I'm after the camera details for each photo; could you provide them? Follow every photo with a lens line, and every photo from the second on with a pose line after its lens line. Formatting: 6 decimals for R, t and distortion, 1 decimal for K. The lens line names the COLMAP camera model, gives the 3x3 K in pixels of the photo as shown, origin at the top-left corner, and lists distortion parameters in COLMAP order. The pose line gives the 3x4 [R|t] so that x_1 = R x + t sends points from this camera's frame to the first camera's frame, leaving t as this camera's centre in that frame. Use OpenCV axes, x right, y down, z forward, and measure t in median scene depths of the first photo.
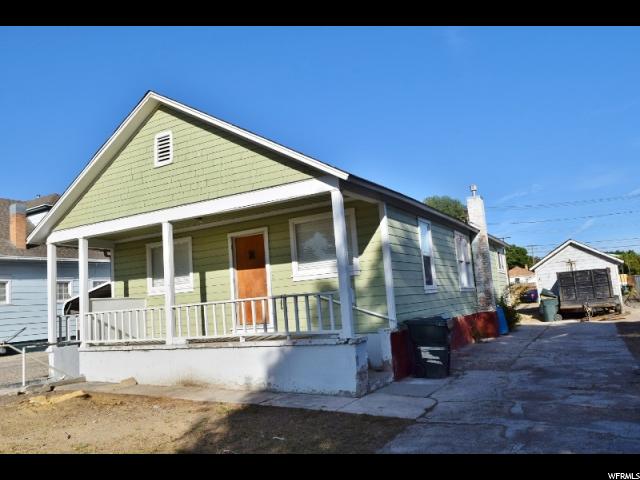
lens RADIAL K [[495.6, 0, 320.0], [0, 495.6, 240.0], [0, 0, 1]] dist [-0.007624, -0.000653]
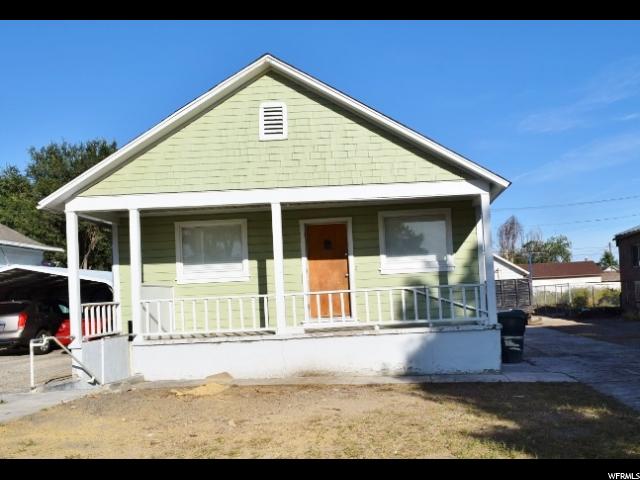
lens RADIAL K [[678.1, 0, 319.2], [0, 678.1, 285.8], [0, 0, 1]] dist [-0.008399, 0.014510]
pose [[0.883226, 0.040952, 0.467157, -0.801278], [-0.076153, 0.995482, 0.056710, 0.038039], [-0.462724, -0.085663, 0.882354, -0.153072]]
